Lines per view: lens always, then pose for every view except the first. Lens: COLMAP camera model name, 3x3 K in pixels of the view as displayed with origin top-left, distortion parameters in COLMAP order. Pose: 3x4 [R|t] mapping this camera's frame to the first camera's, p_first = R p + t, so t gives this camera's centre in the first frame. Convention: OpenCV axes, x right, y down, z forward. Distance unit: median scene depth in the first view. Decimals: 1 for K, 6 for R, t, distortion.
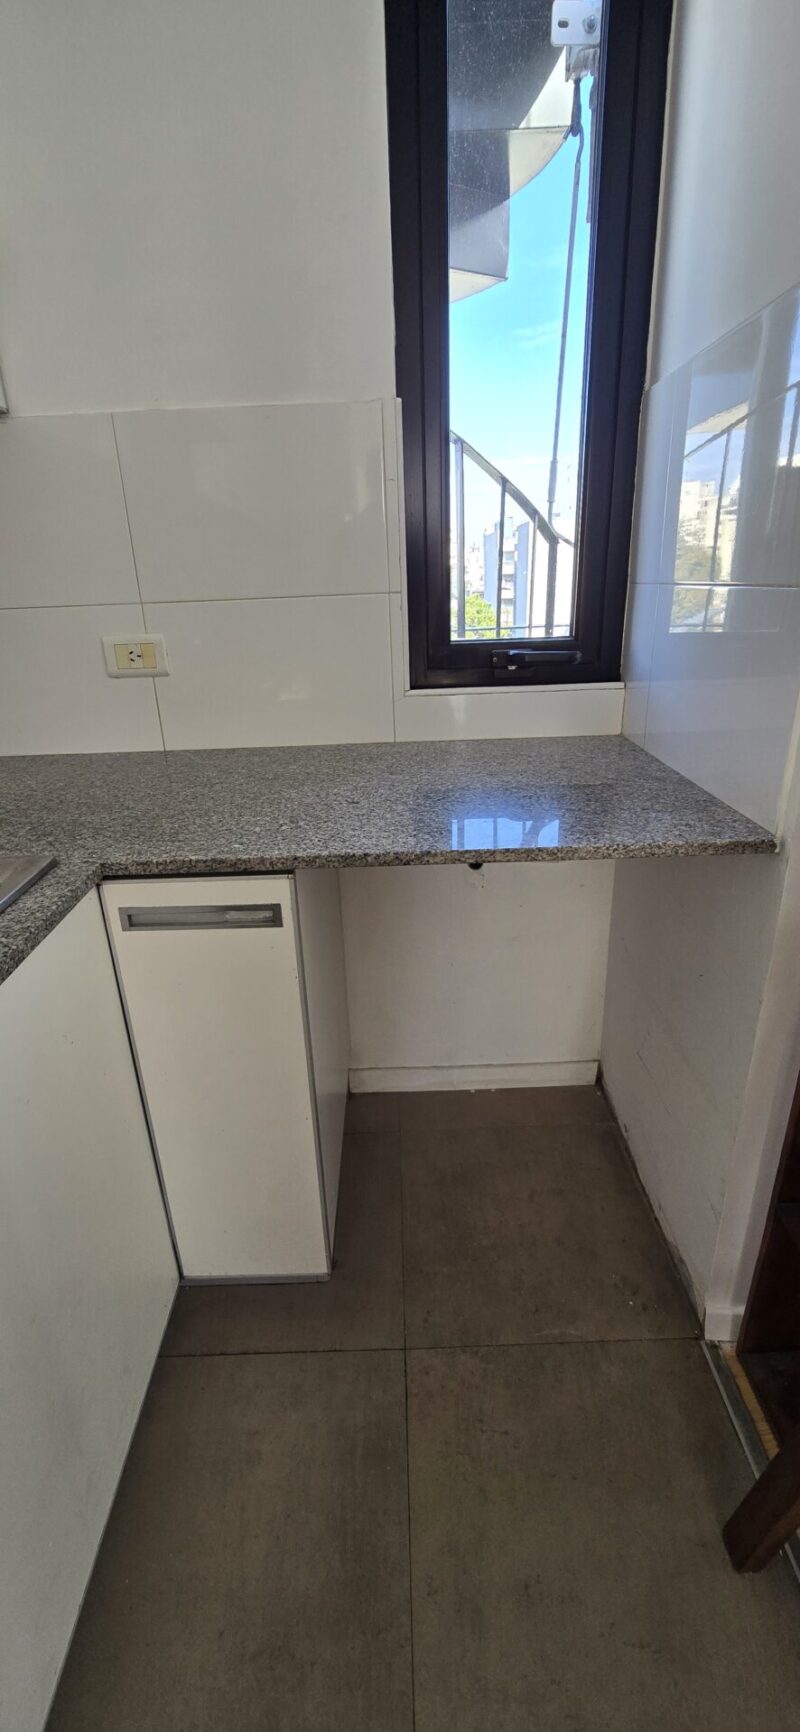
lens RADIAL K [[705.9, 0, 393.4], [0, 705.9, 862.6], [0, 0, 1]] dist [-0.009278, 0.003265]
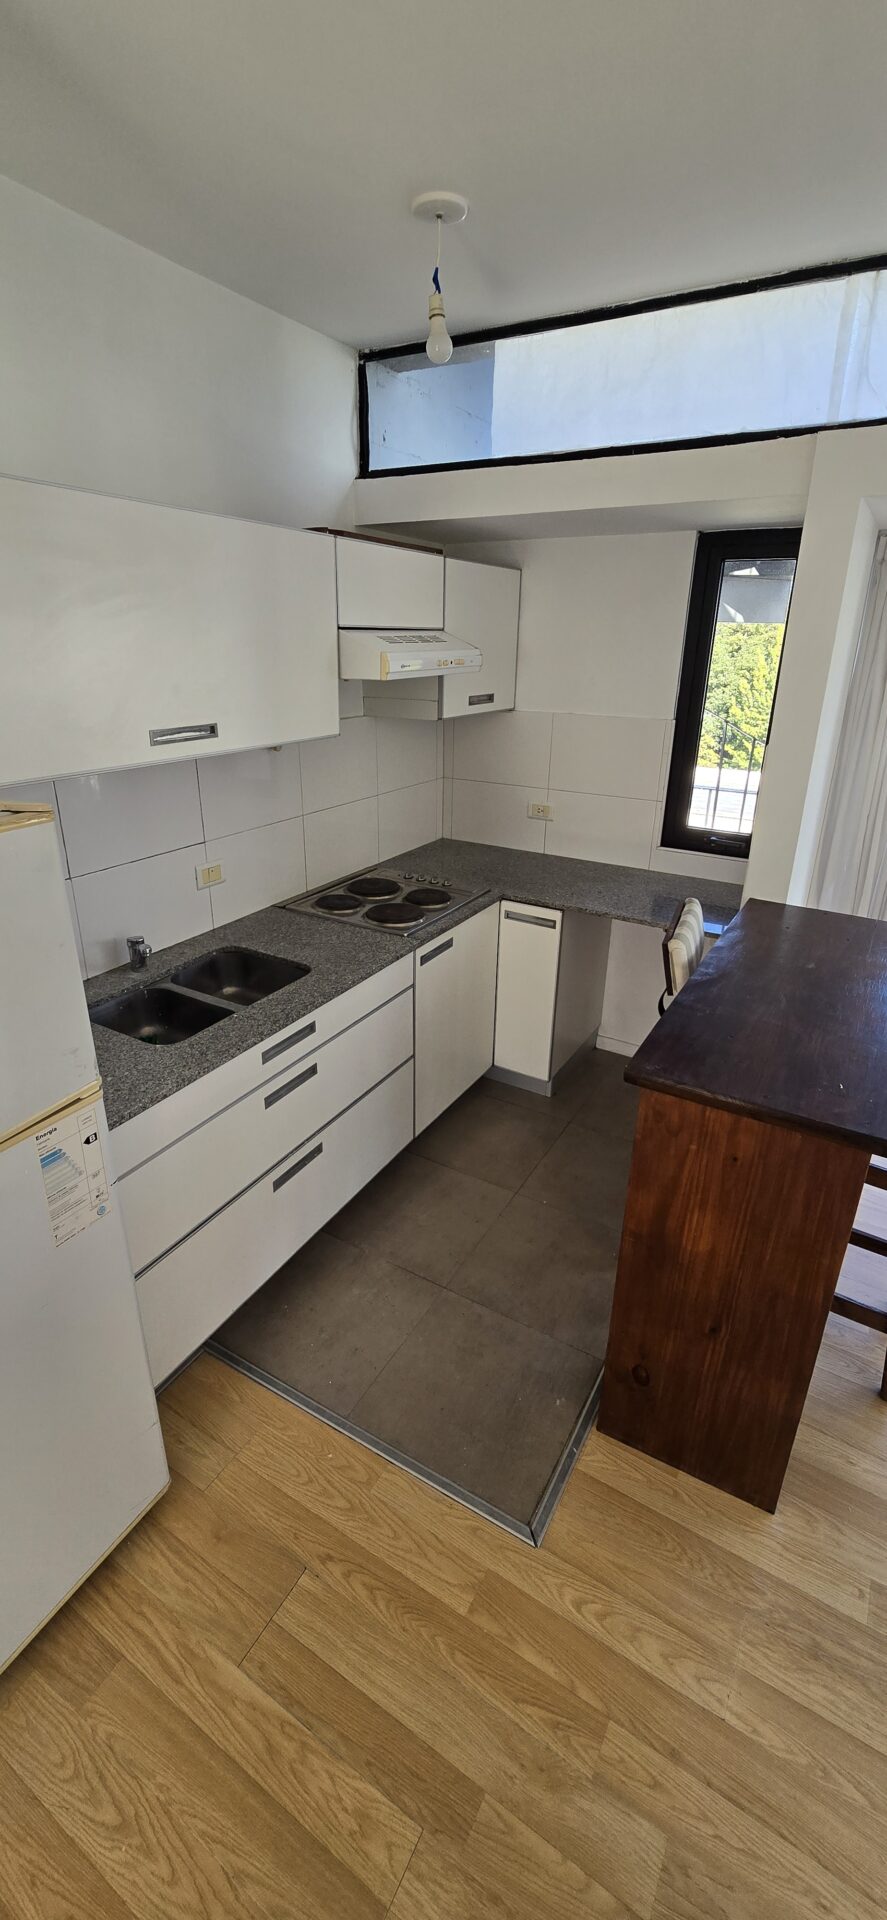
lens RADIAL K [[782.6, 0, 436.2], [0, 782.6, 956.3], [0, 0, 1]] dist [-0.009278, 0.003265]
pose [[0.855692, 0.239443, -0.458757, 0.890442], [-0.235897, 0.969532, 0.066031, 0.101865], [0.460590, 0.051717, 0.886105, -1.973572]]
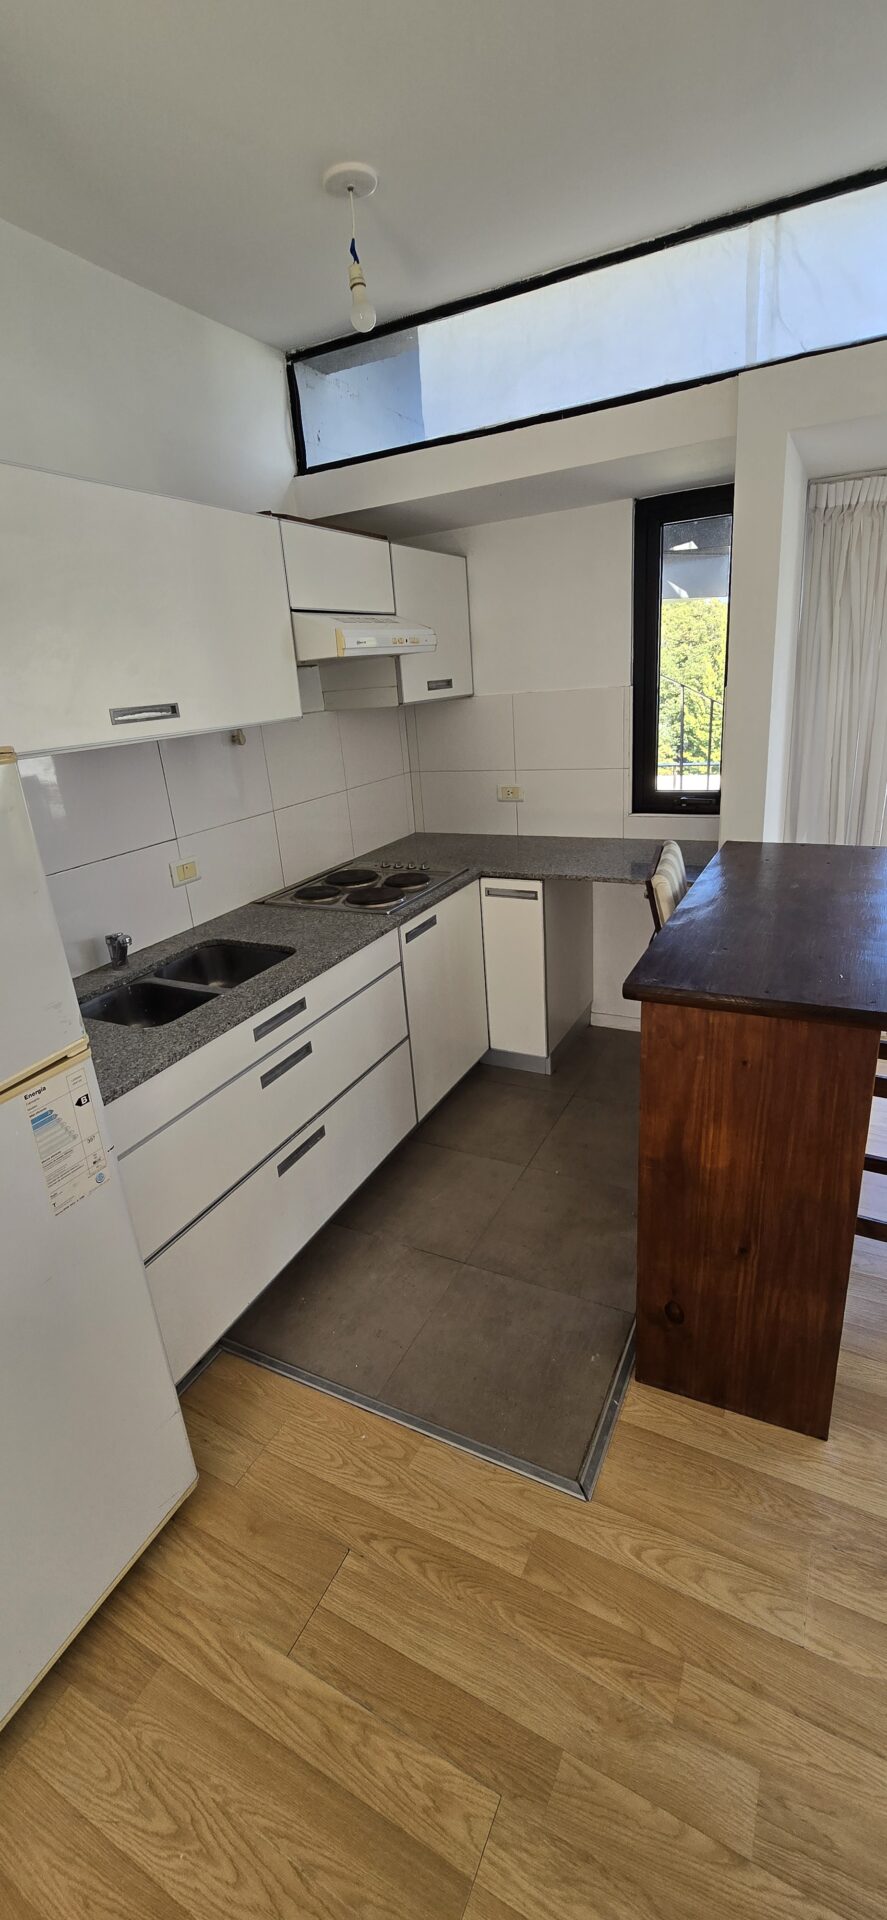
lens RADIAL K [[782.6, 0, 436.2], [0, 782.6, 956.3], [0, 0, 1]] dist [-0.009278, 0.003265]
pose [[0.883983, 0.130975, -0.448798, 0.909133], [-0.136624, 0.990422, 0.019936, 0.304702], [0.447111, 0.043694, 0.893411, -1.943169]]
